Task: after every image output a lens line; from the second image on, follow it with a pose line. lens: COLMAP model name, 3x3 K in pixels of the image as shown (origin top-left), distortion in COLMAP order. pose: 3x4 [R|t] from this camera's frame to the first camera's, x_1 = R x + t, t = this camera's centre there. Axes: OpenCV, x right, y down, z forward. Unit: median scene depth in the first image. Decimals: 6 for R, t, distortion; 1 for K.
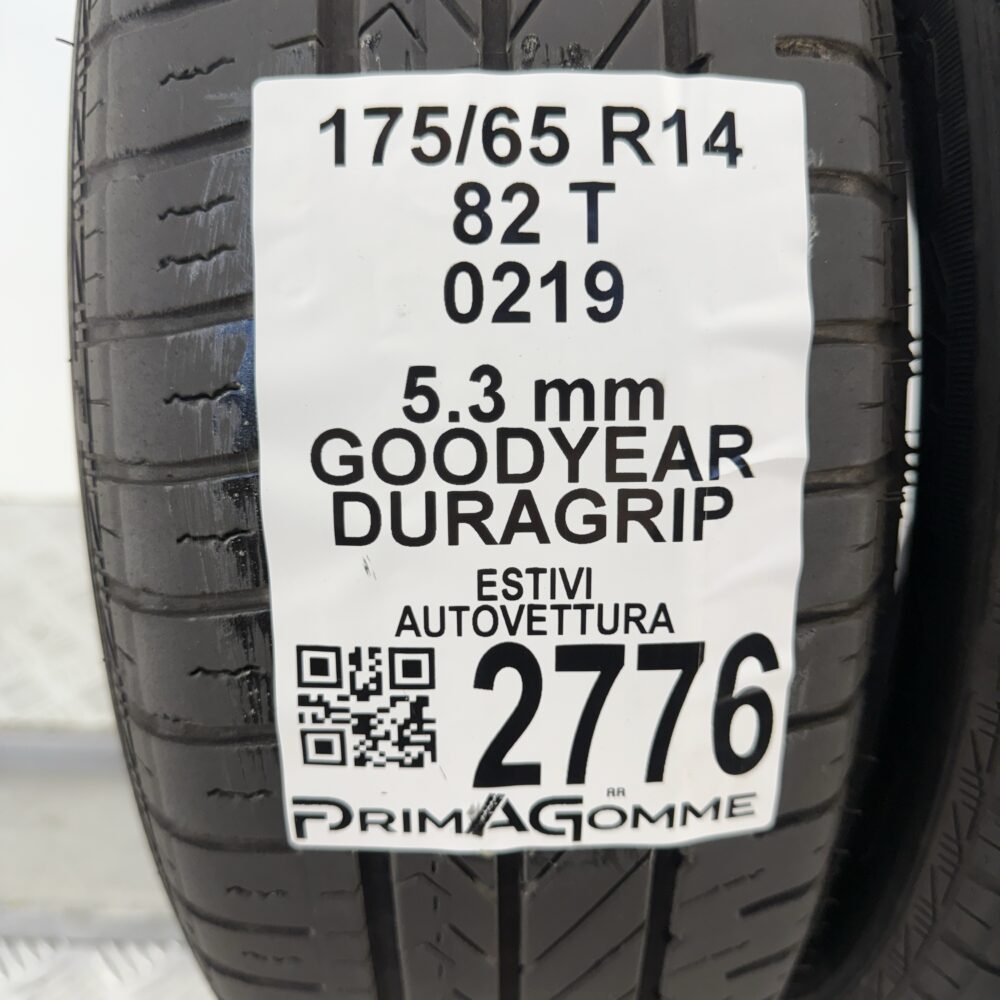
lens RADIAL K [[930.6, 0, 498.4], [0, 930.6, 476.0], [0, 0, 1]] dist [0.093510, -0.014135]
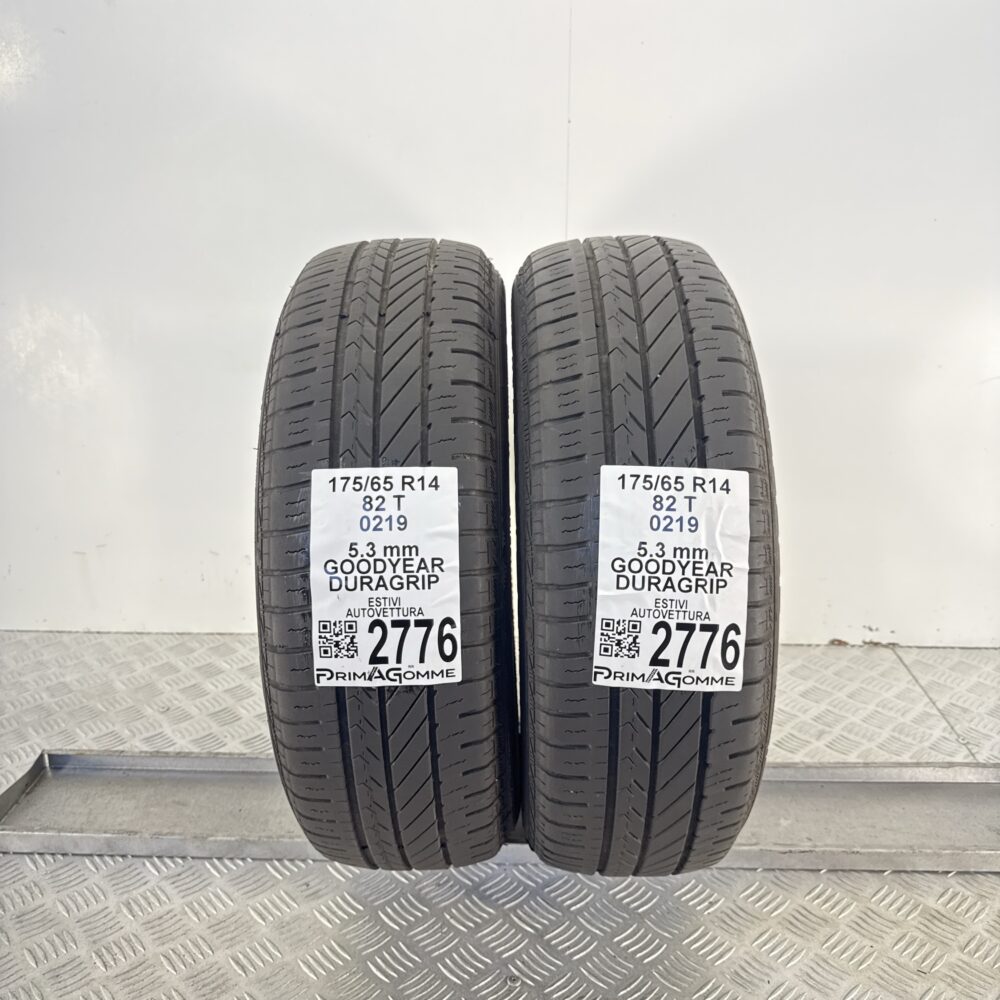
lens RADIAL K [[930.6, 0, 498.4], [0, 930.6, 476.0], [0, 0, 1]] dist [0.093510, -0.014135]
pose [[0.999738, -0.011457, -0.019836, 0.566568], [0.007811, 0.984533, -0.175027, 0.275593], [0.021534, 0.174826, 0.984364, -2.689054]]
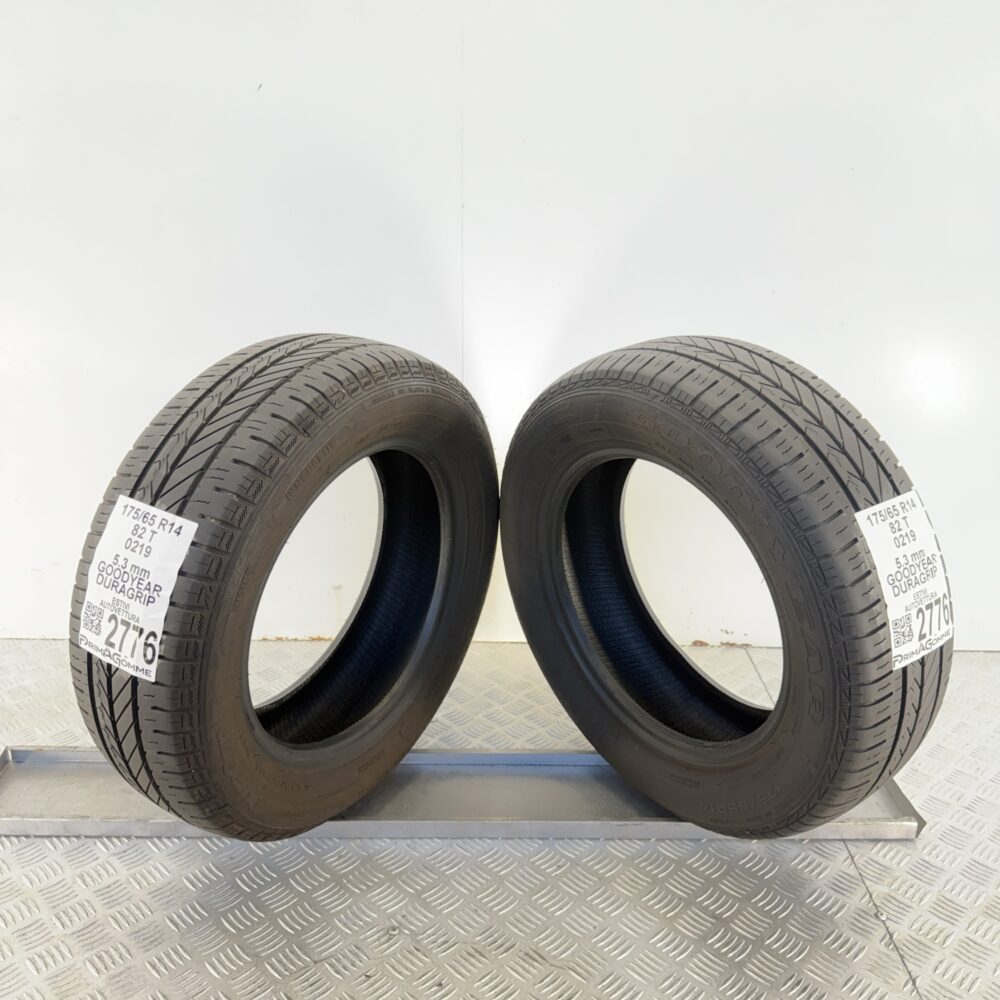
lens RADIAL K [[930.6, 0, 498.4], [0, 930.6, 476.0], [0, 0, 1]] dist [0.093510, -0.014135]
pose [[0.833141, 0.261036, -0.487583, 3.970906], [-0.352607, 0.929899, -0.104668, -0.693339], [0.426081, 0.259128, 0.866780, -2.657310]]
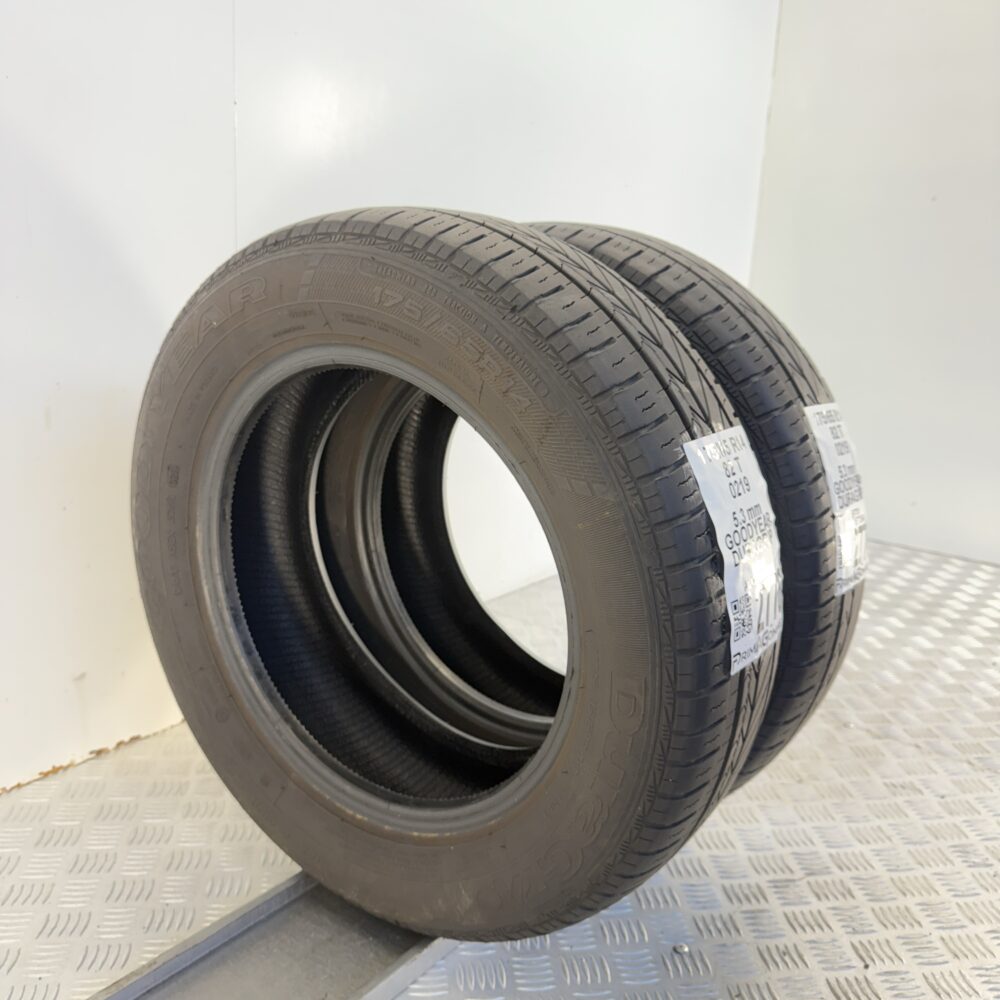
lens RADIAL K [[930.6, 0, 498.4], [0, 930.6, 476.0], [0, 0, 1]] dist [0.093510, -0.014135]
pose [[0.597409, -0.160335, 0.785745, -3.326023], [0.328937, 0.942584, -0.057755, -0.327386], [-0.731370, 0.292964, 0.615849, -0.578952]]
